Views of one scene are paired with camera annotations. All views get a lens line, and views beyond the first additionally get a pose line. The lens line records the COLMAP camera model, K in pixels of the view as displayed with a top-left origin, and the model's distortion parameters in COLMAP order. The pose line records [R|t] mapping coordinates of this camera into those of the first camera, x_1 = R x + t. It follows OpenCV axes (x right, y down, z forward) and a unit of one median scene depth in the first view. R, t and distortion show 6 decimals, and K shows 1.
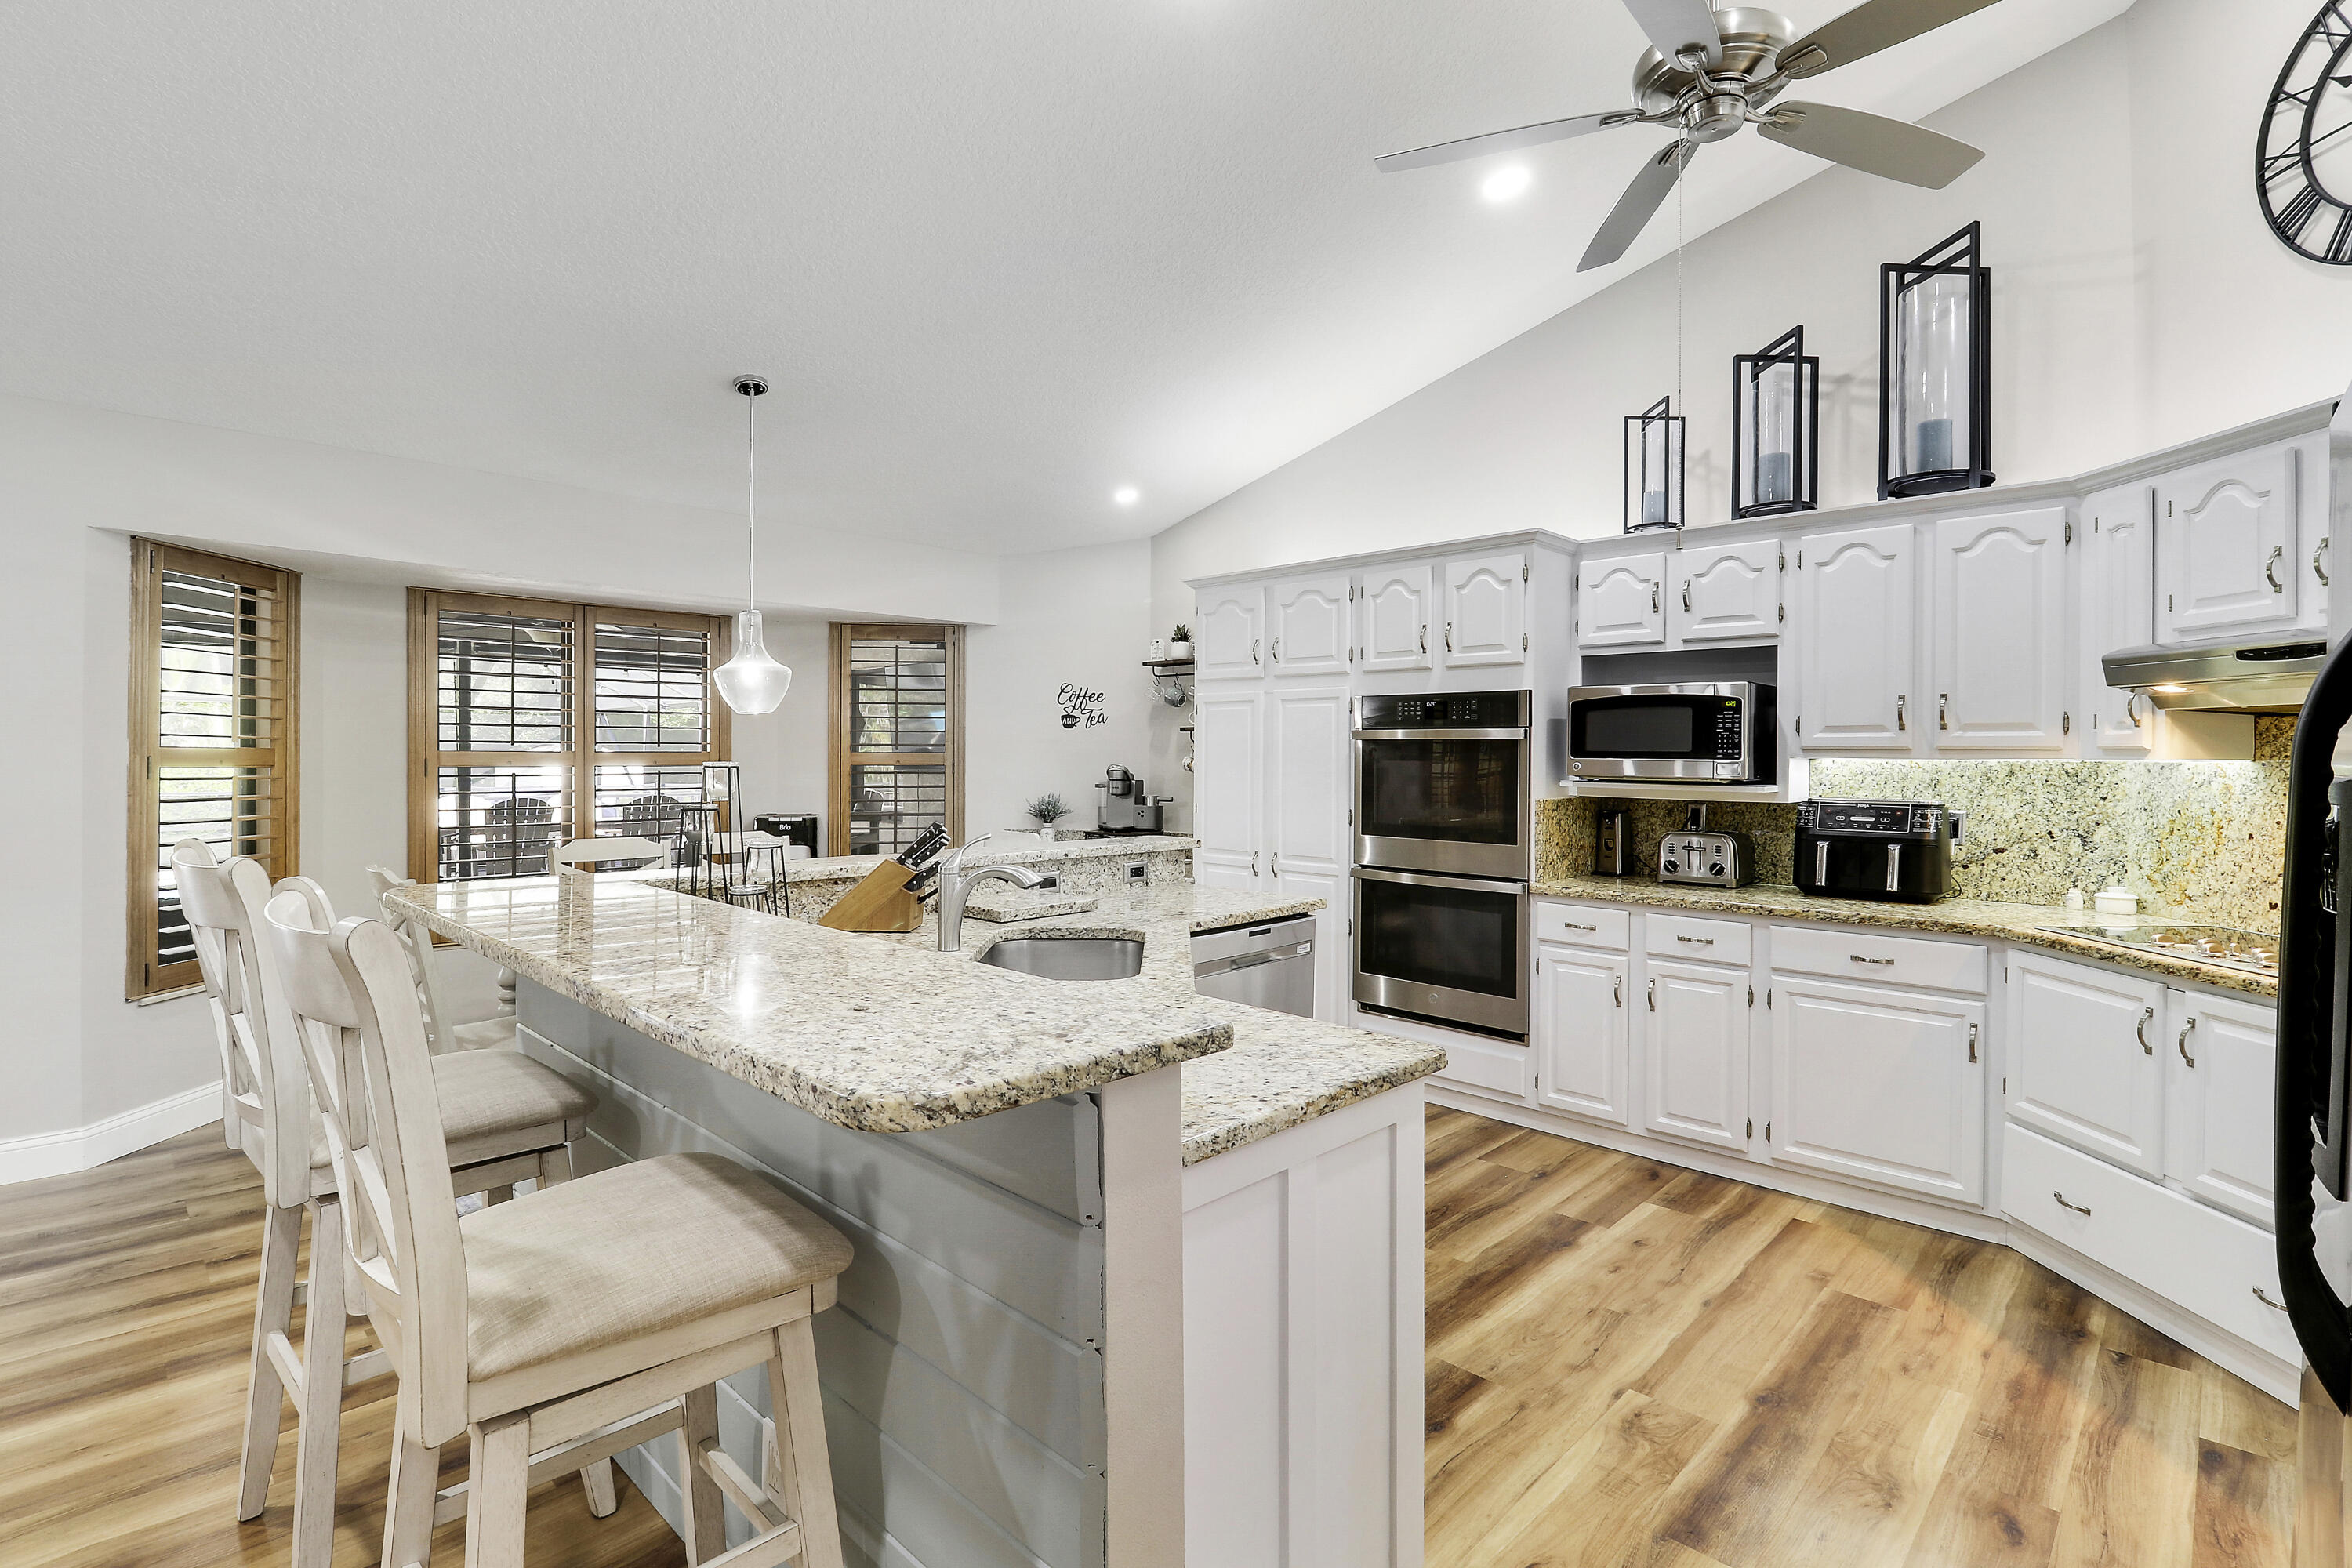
lens RADIAL K [[1110.9, 0, 1254.7], [0, 1110.9, 761.3], [0, 0, 1]] dist [-0.002456, -0.007488]
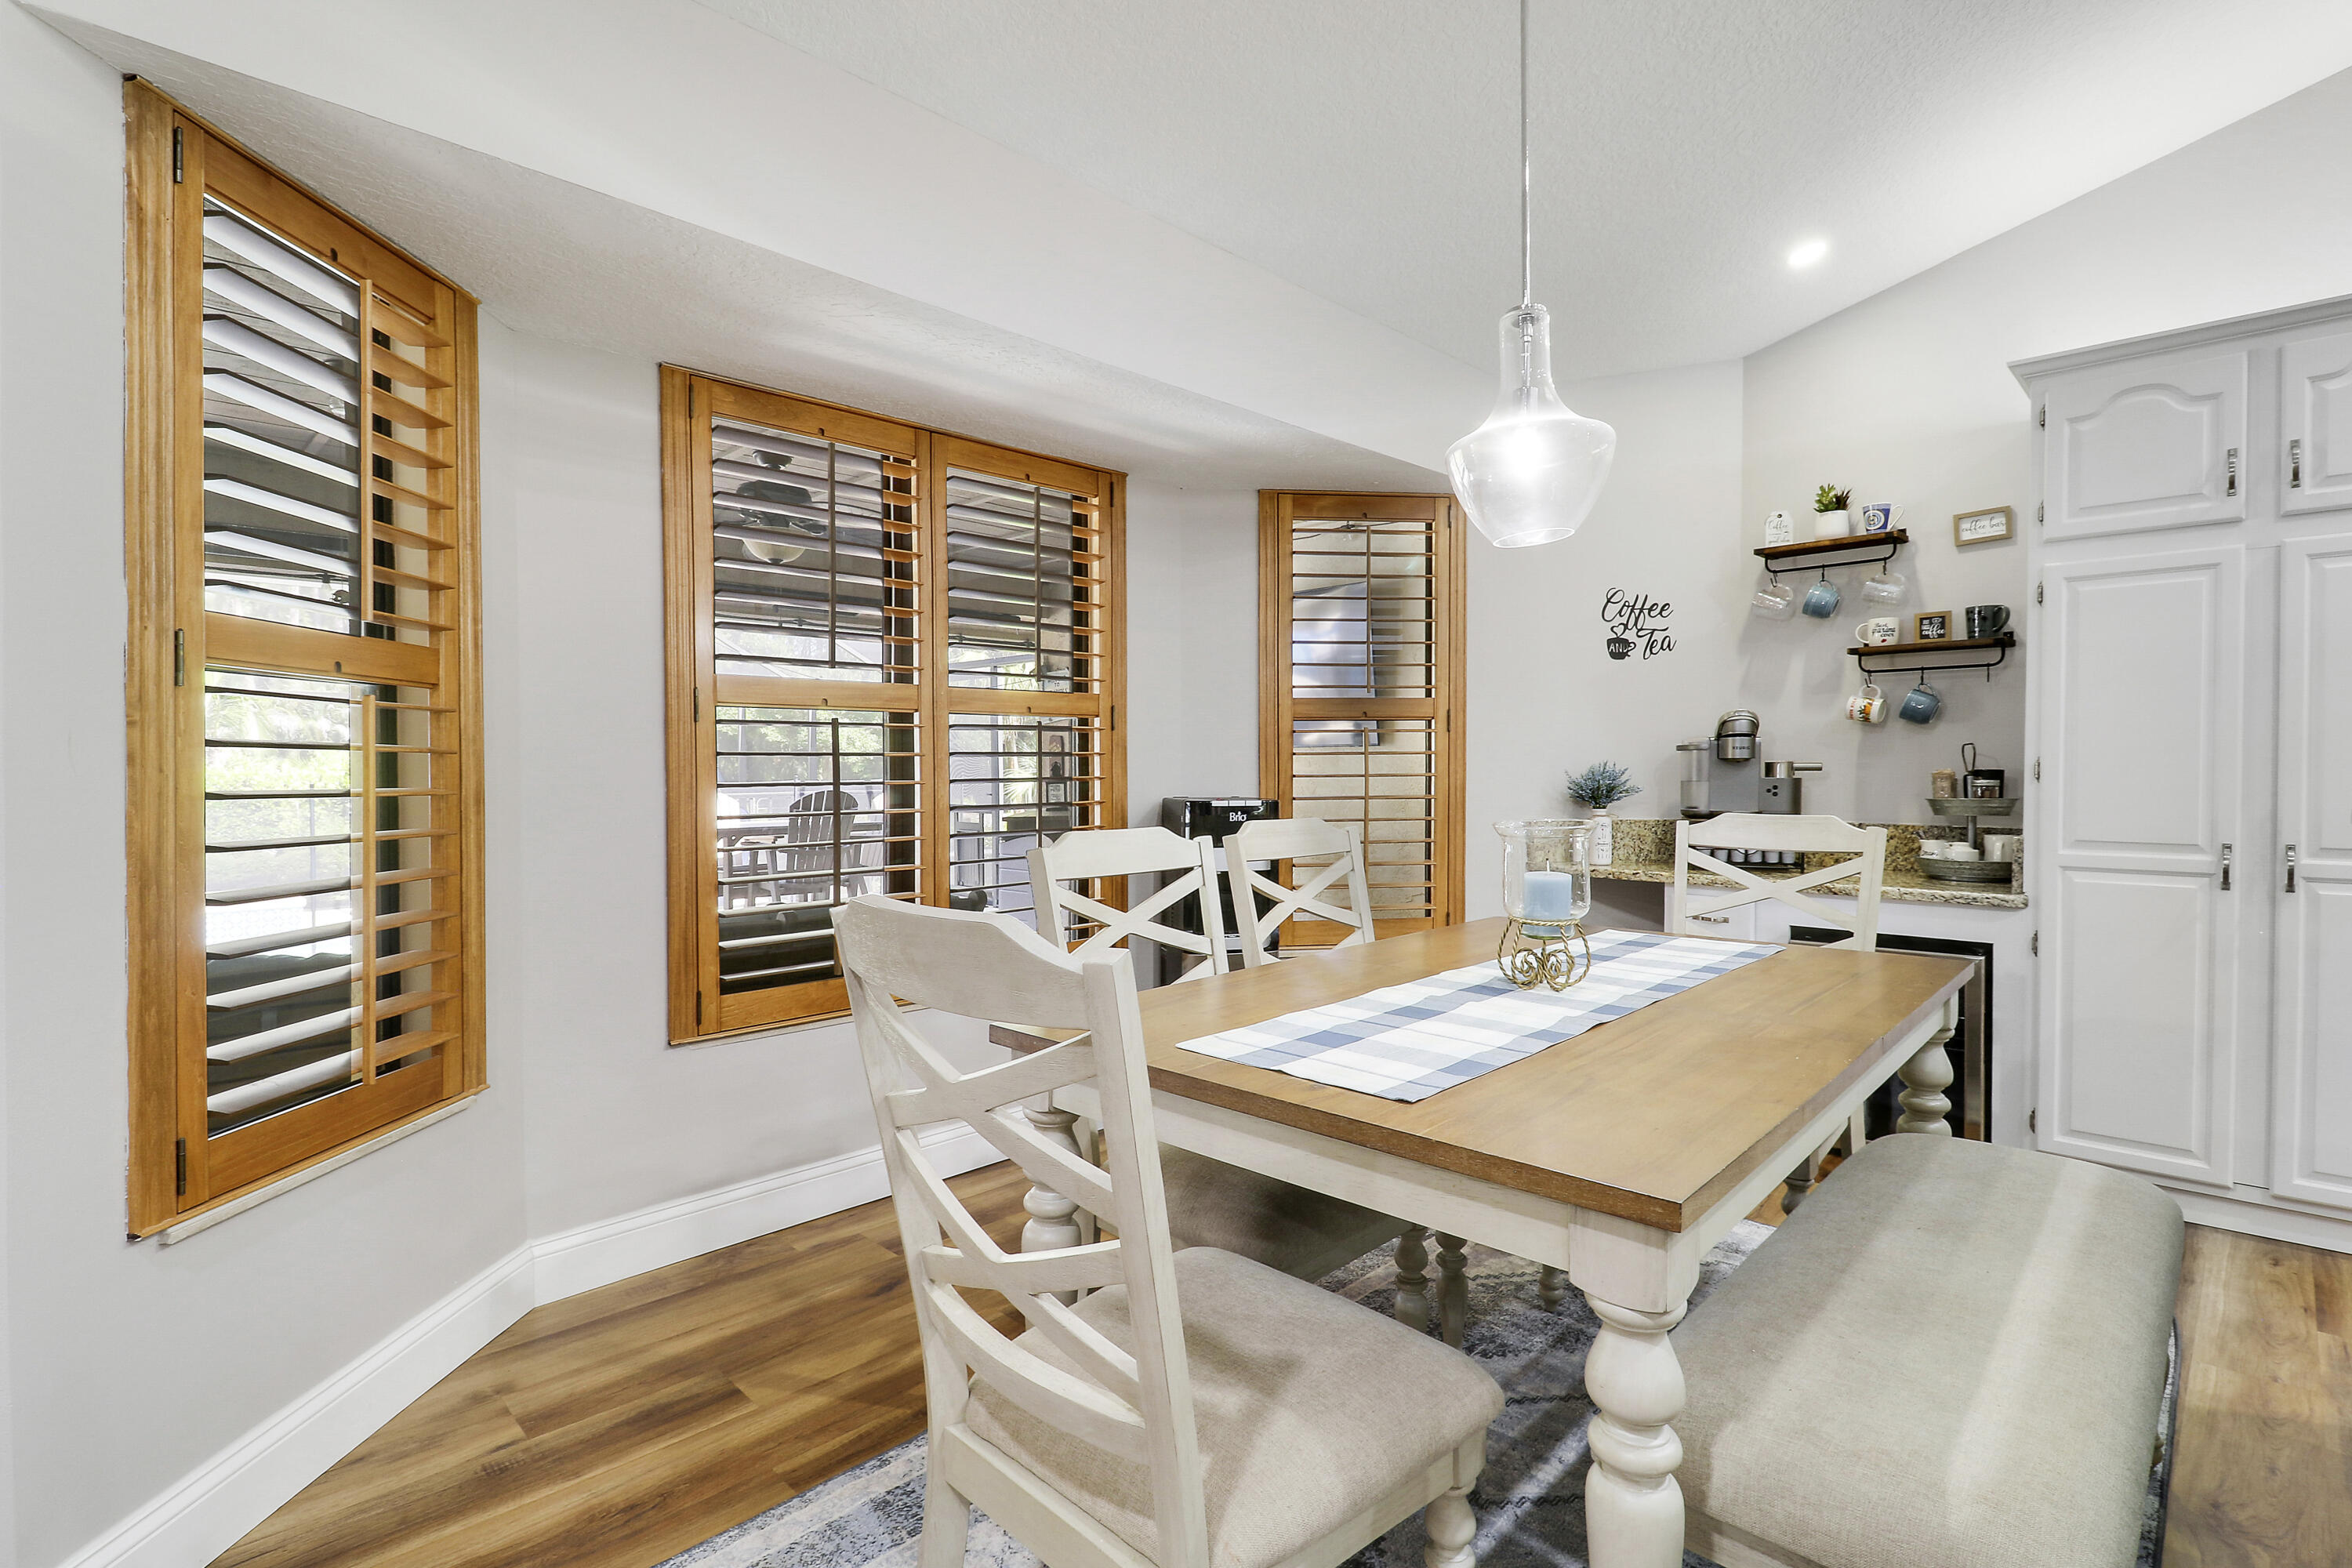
lens RADIAL K [[1110.9, 0, 1250.8], [0, 1110.9, 778.6], [0, 0, 1]] dist [-0.002456, -0.007488]
pose [[0.999847, -0.012598, -0.012107, -0.595995], [0.012652, 0.999910, 0.004379, 0.052436], [0.012050, -0.004532, 0.999917, 0.590264]]
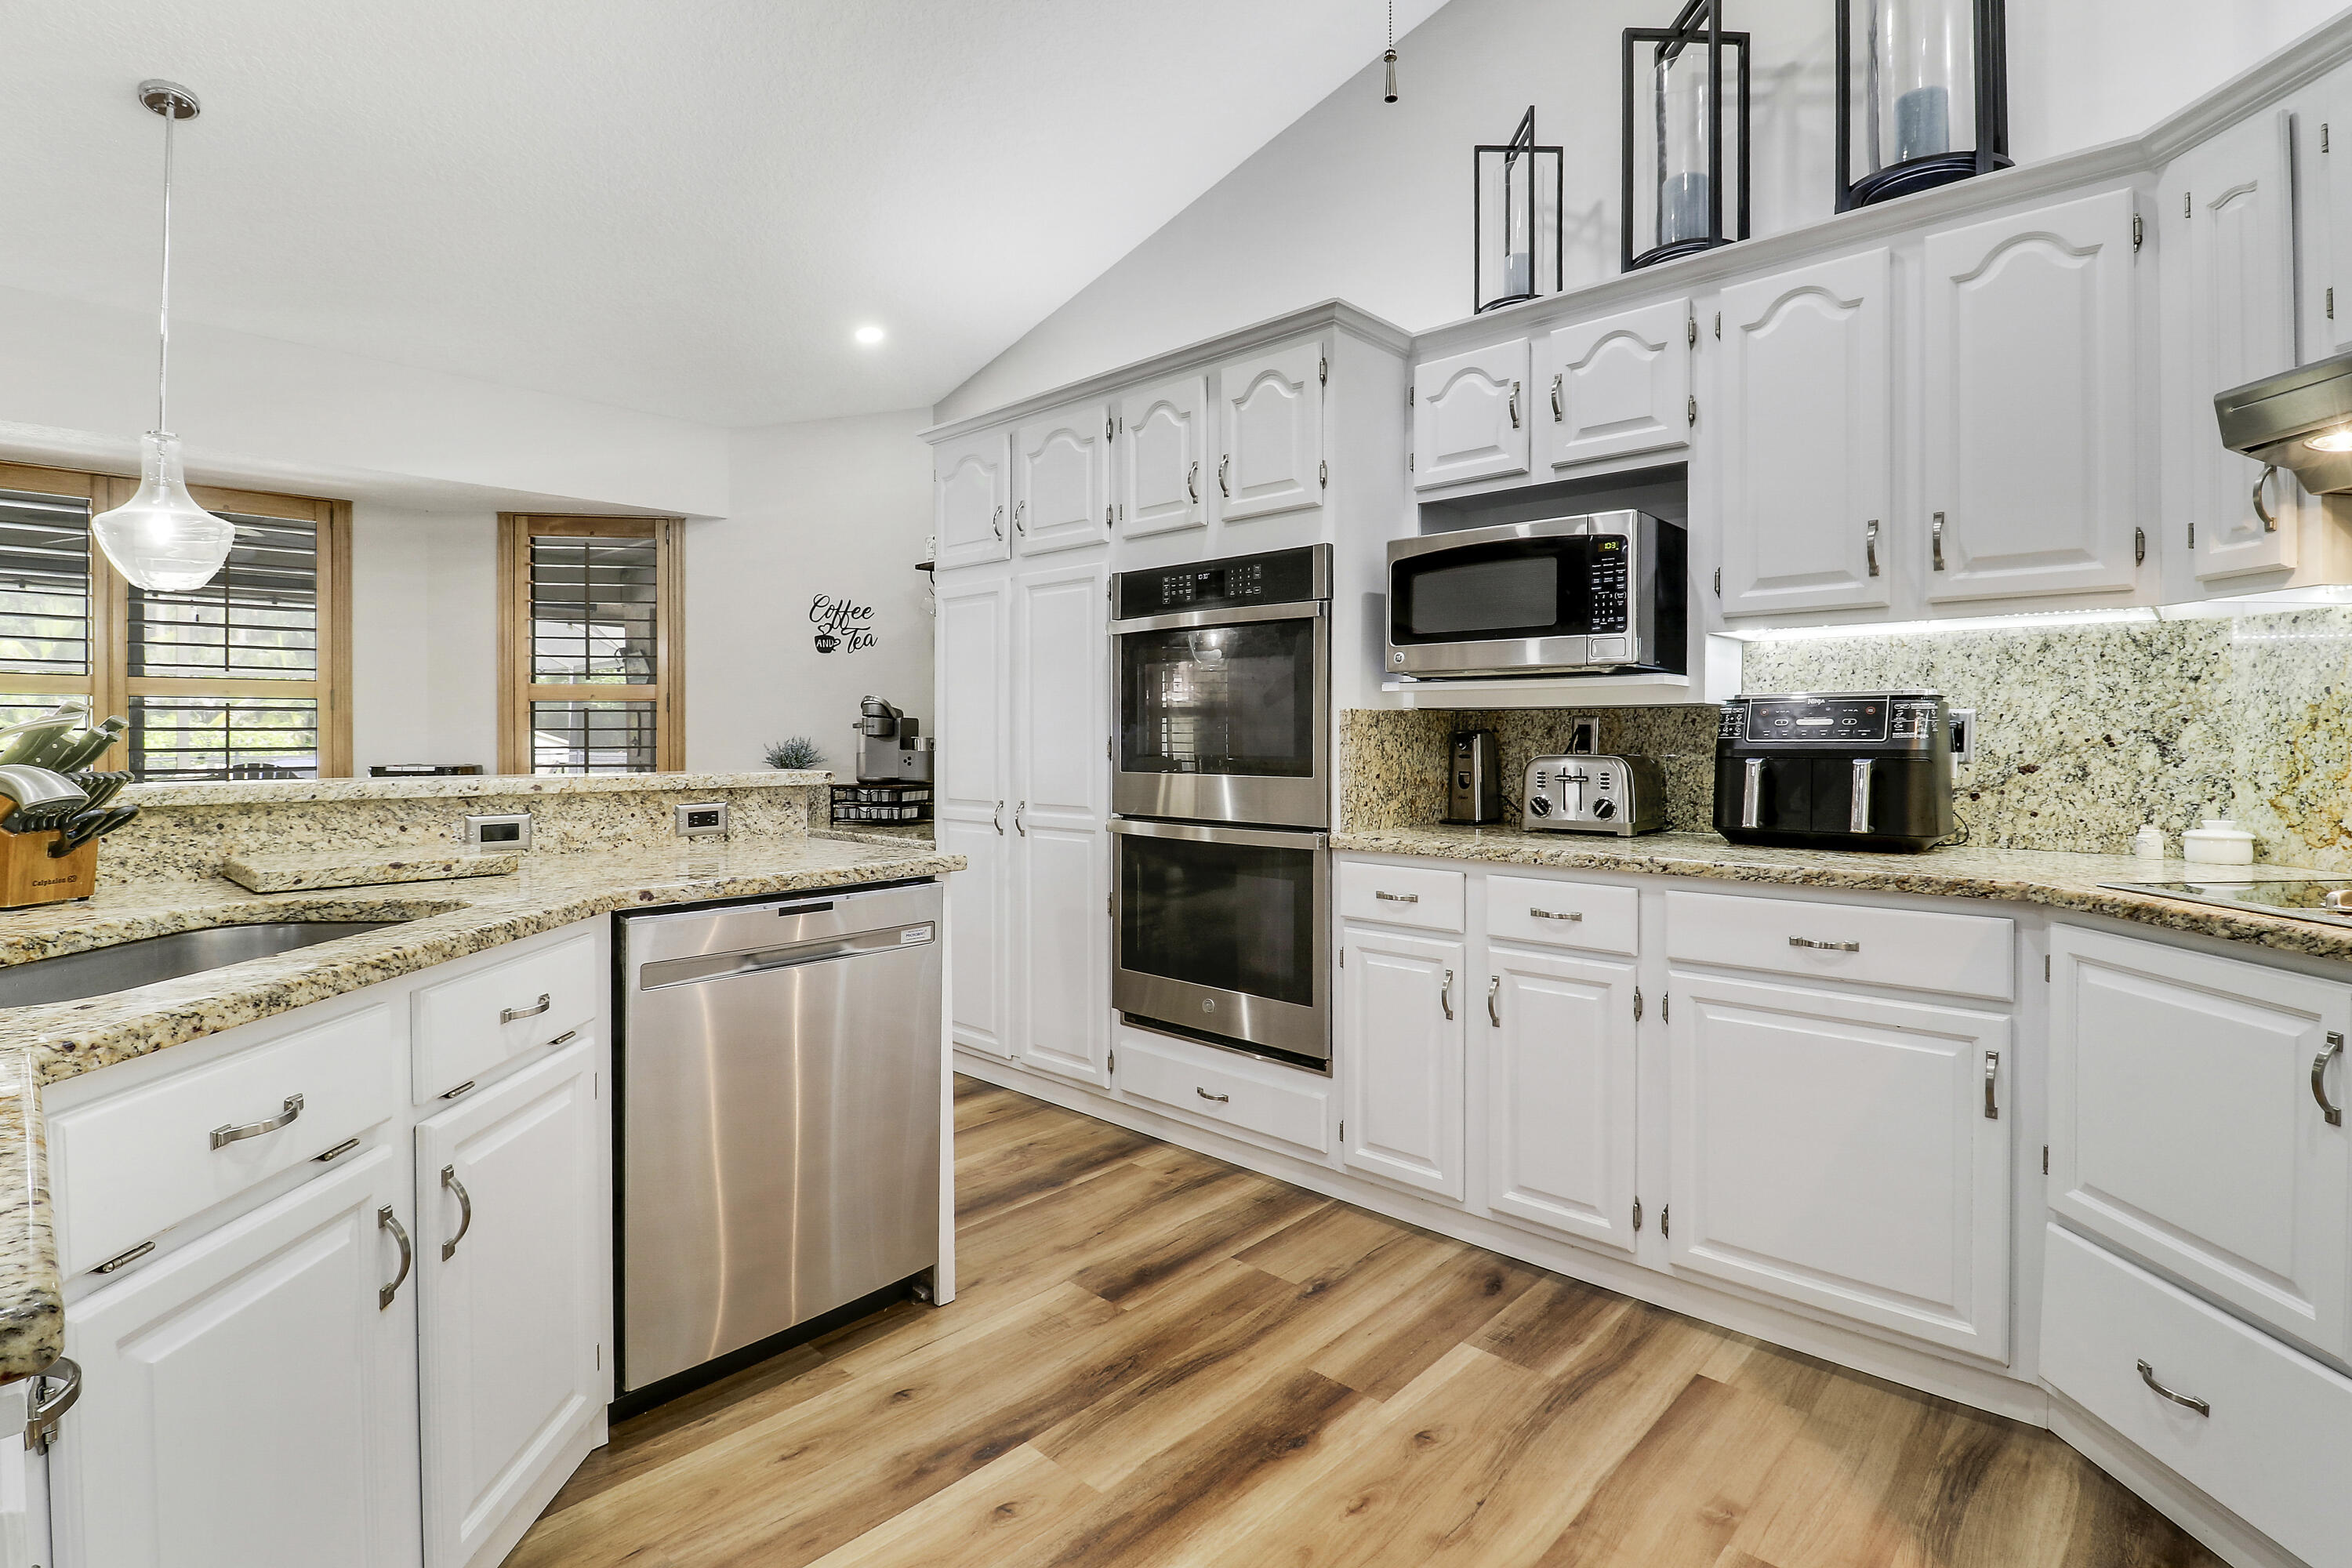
lens RADIAL K [[1110.9, 0, 1296.3], [0, 1110.9, 750.8], [0, 0, 1]] dist [-0.002456, -0.007488]
pose [[0.999667, -0.007612, 0.024674, 0.225514], [0.007539, 0.999967, 0.003043, 0.061731], [-0.024696, -0.002856, 0.999691, 0.356163]]
